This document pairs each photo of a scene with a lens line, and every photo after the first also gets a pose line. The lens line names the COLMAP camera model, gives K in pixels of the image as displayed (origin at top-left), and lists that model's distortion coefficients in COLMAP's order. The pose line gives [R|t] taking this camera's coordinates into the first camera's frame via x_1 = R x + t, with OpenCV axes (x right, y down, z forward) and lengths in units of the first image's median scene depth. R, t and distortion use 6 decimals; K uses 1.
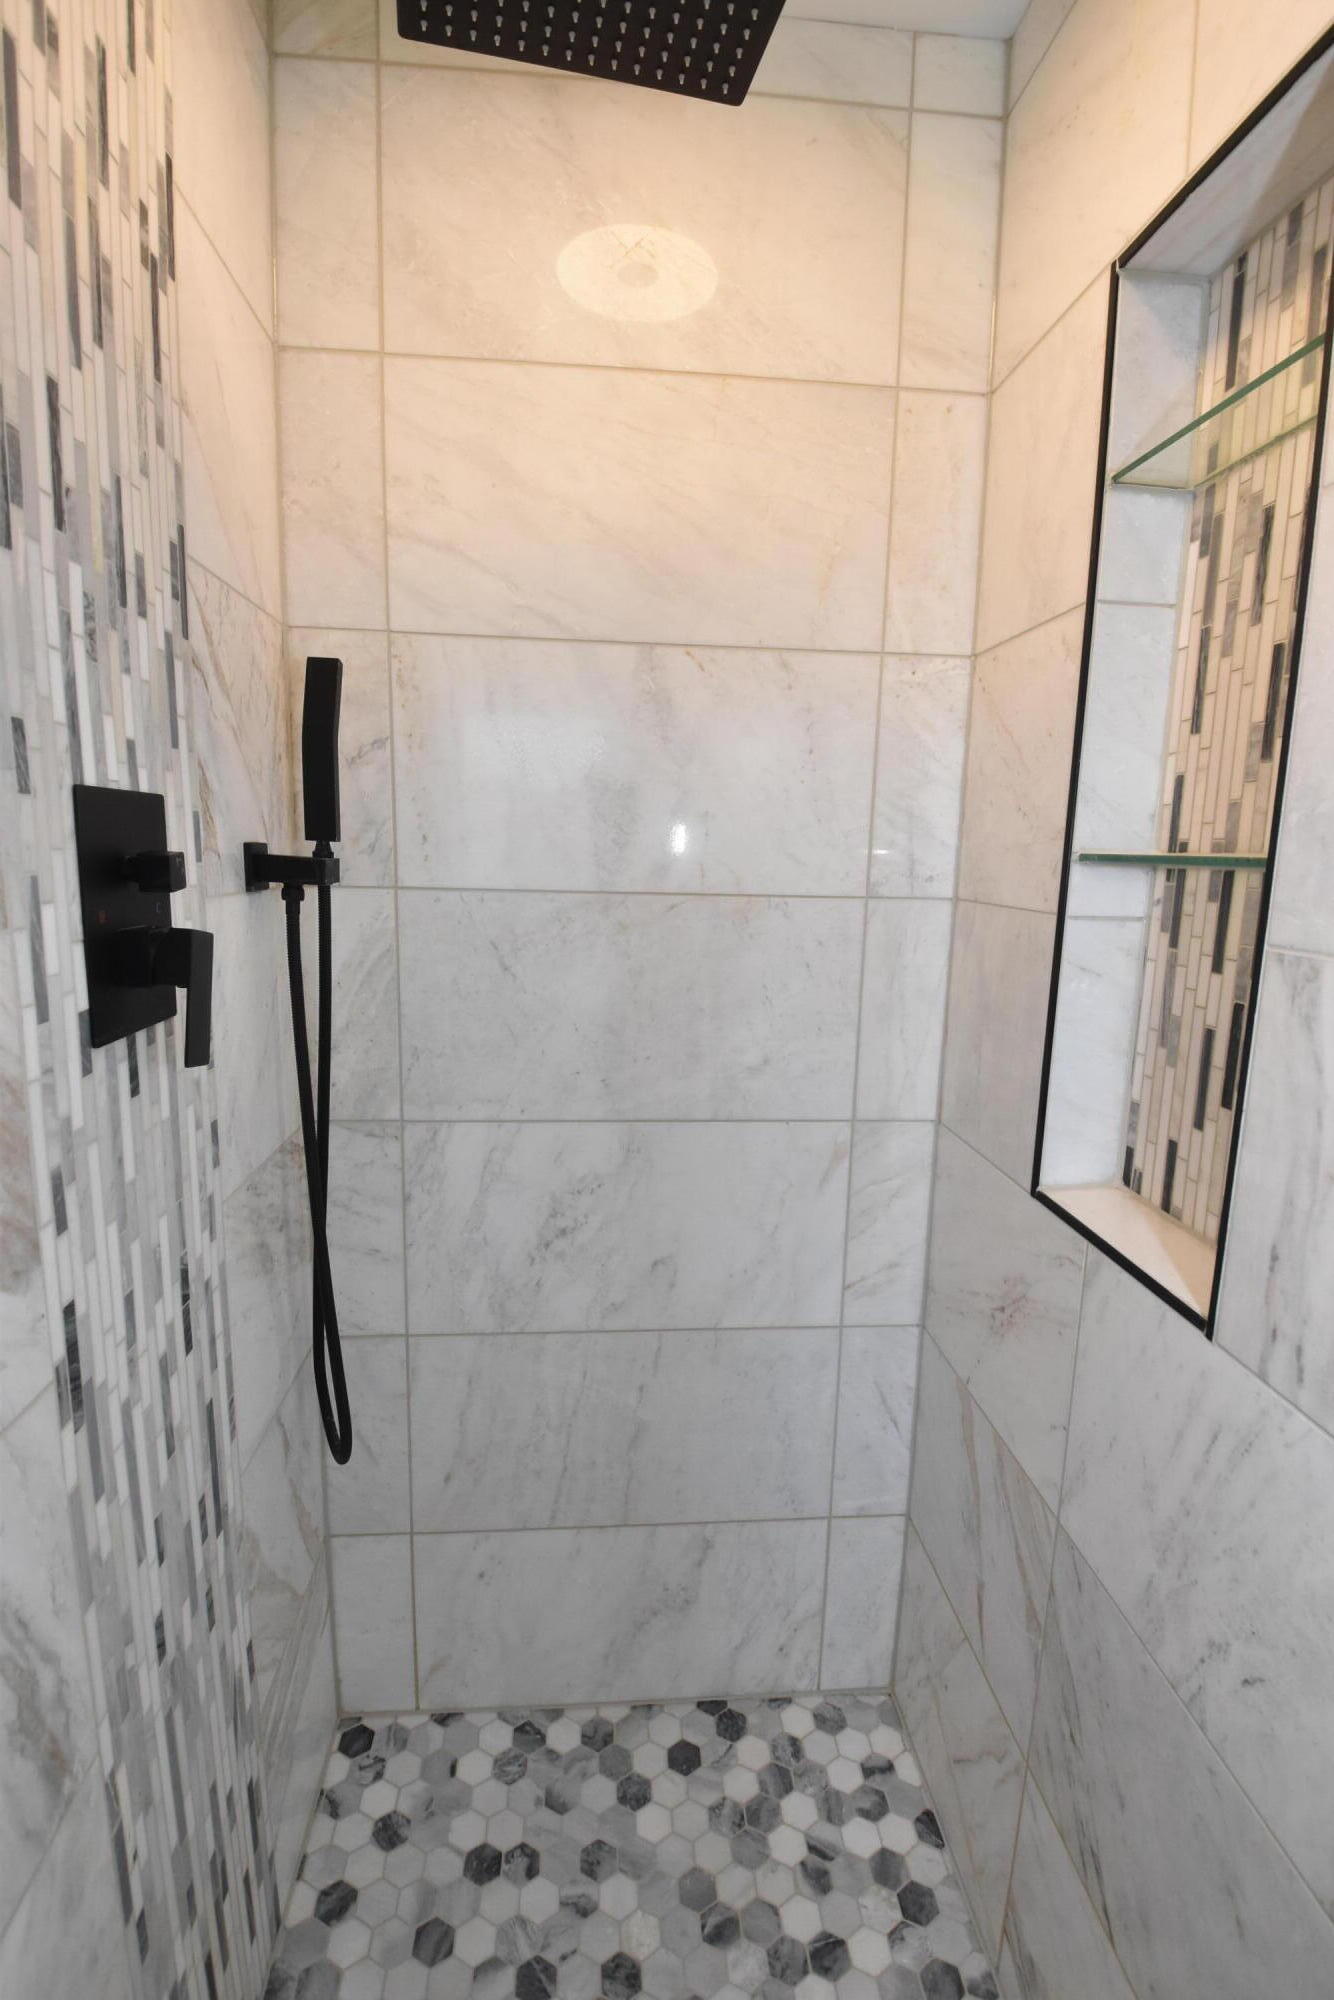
lens RADIAL K [[925.9, 0, 667.0], [0, 925.9, 1000.0], [0, 0, 1]] dist [0.020647, -0.029044]
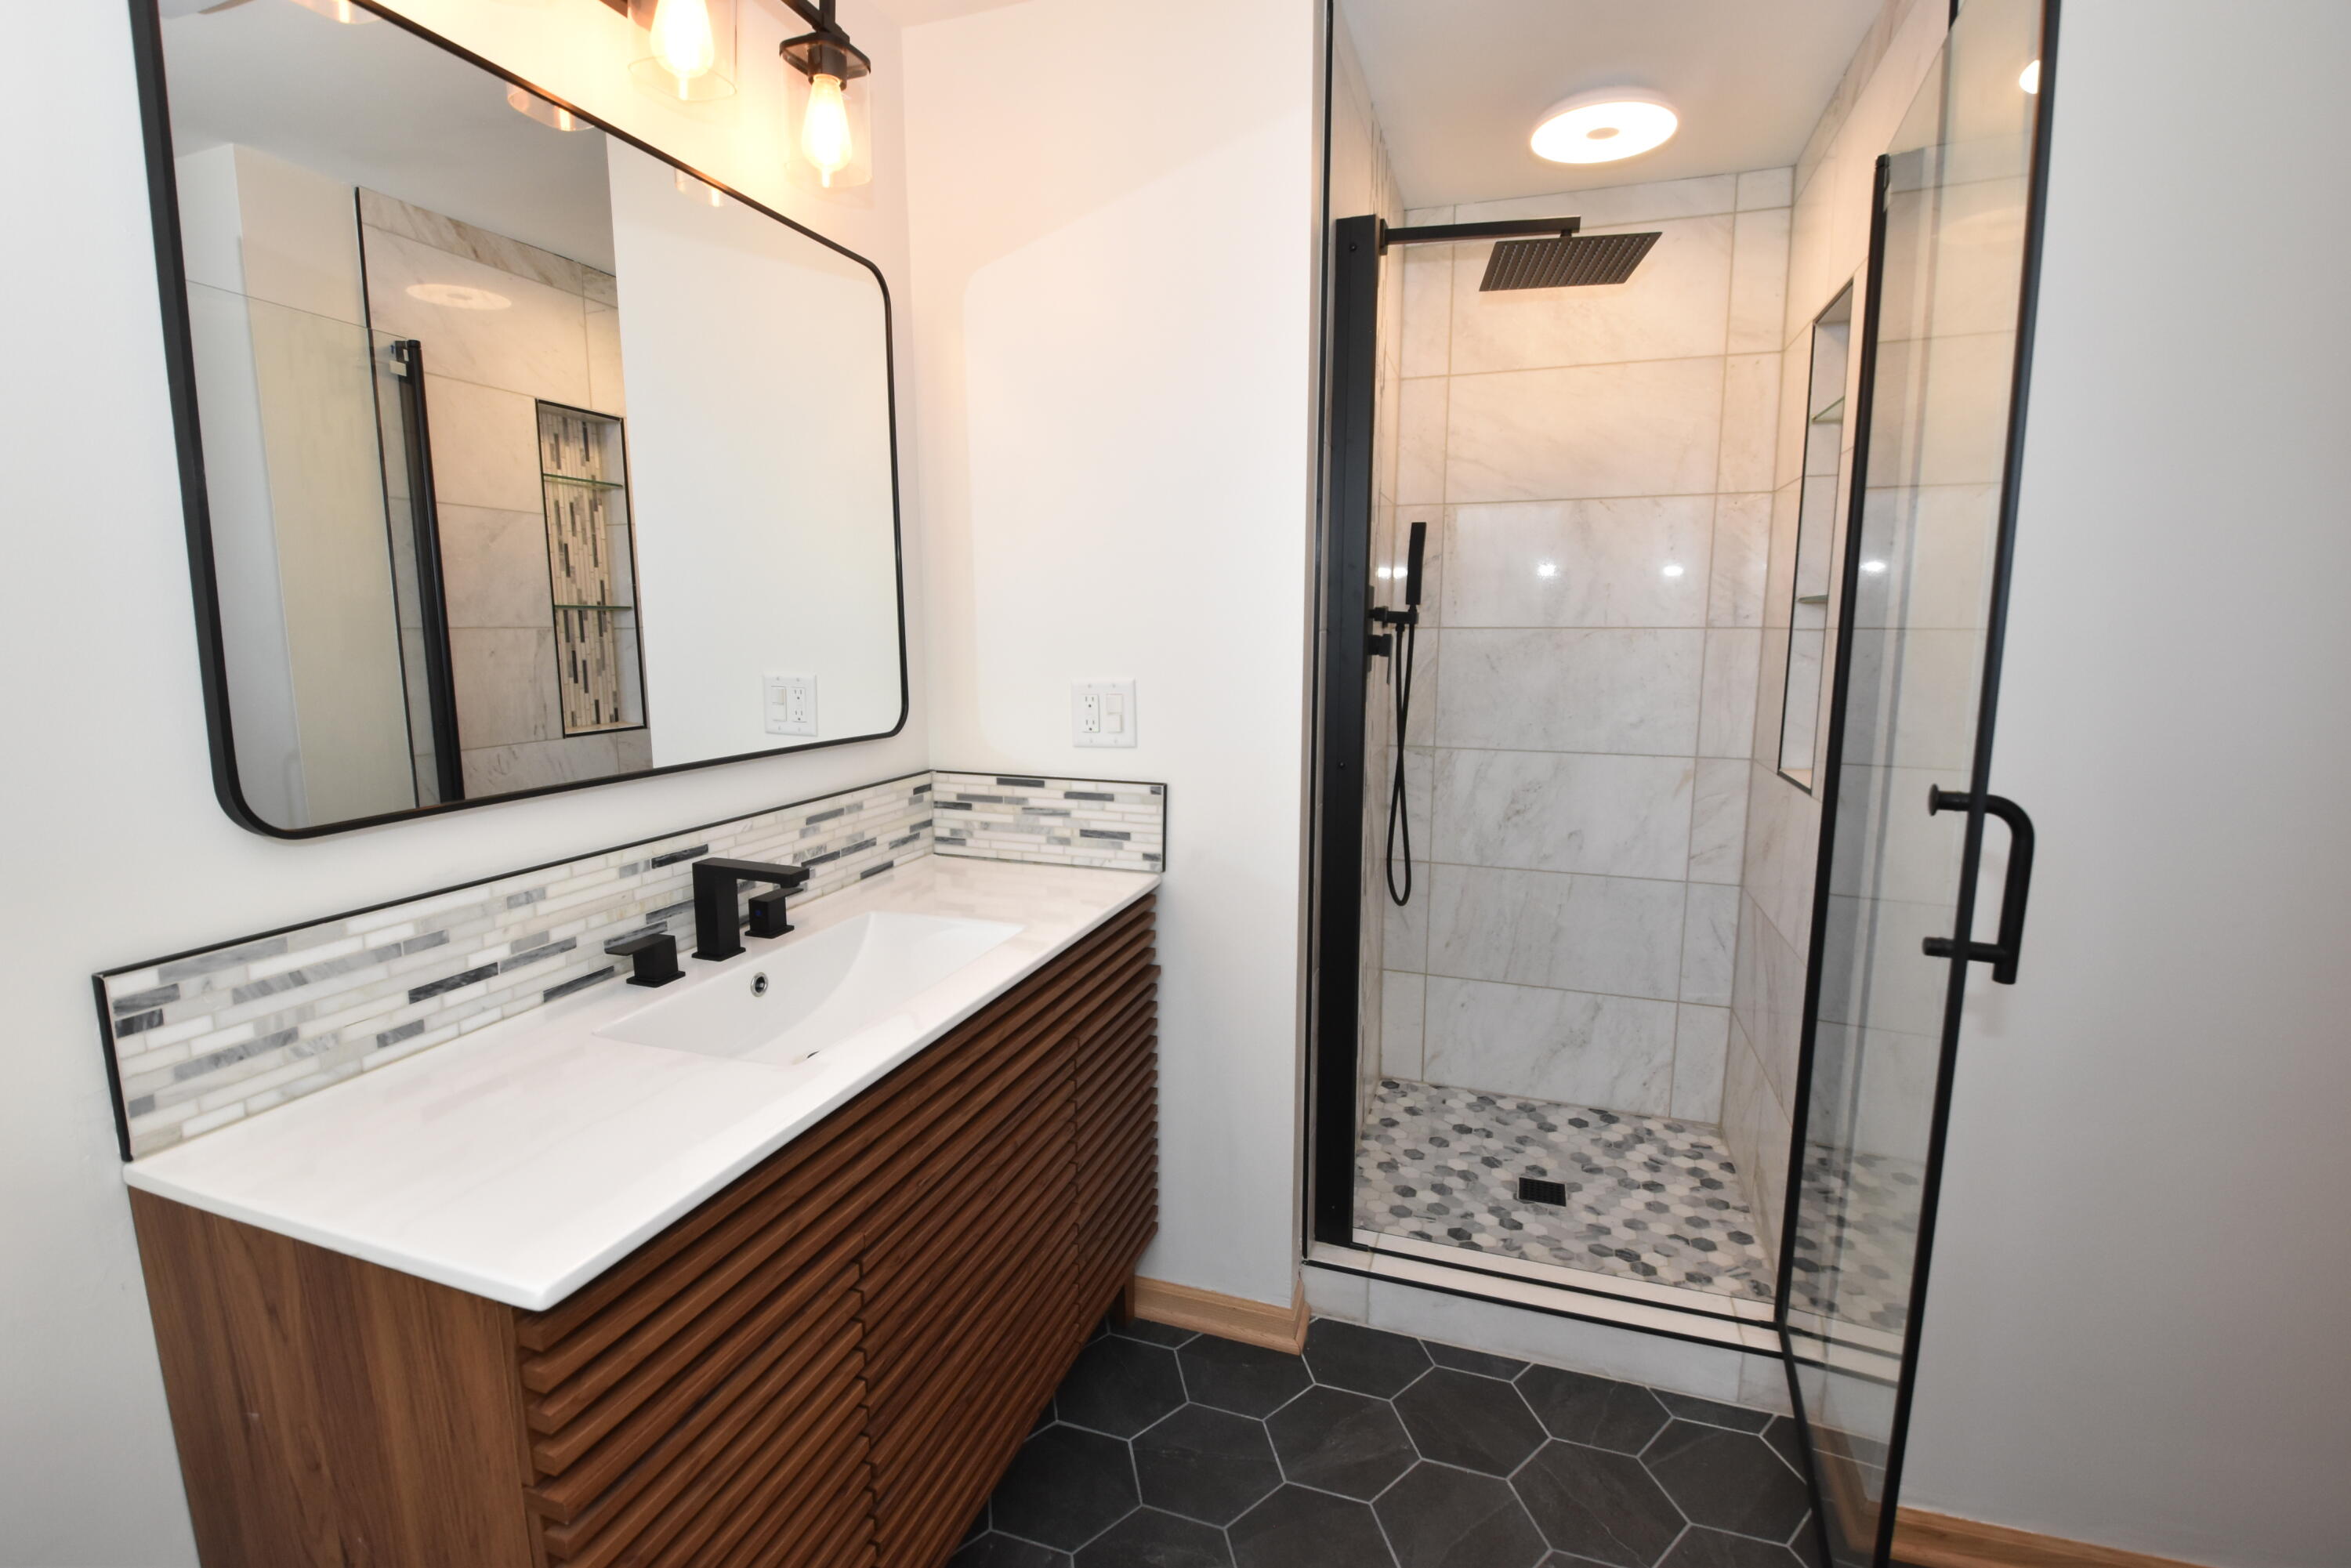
lens RADIAL K [[1028.3, 0, 1176.7], [0, 1028.3, 774.8], [0, 0, 1]] dist [0.028553, -0.040233]
pose [[0.915378, 0.035369, -0.401038, 0.088218], [-0.046382, 0.998765, -0.017784, 0.245069], [0.399914, 0.034880, 0.915889, -1.174670]]
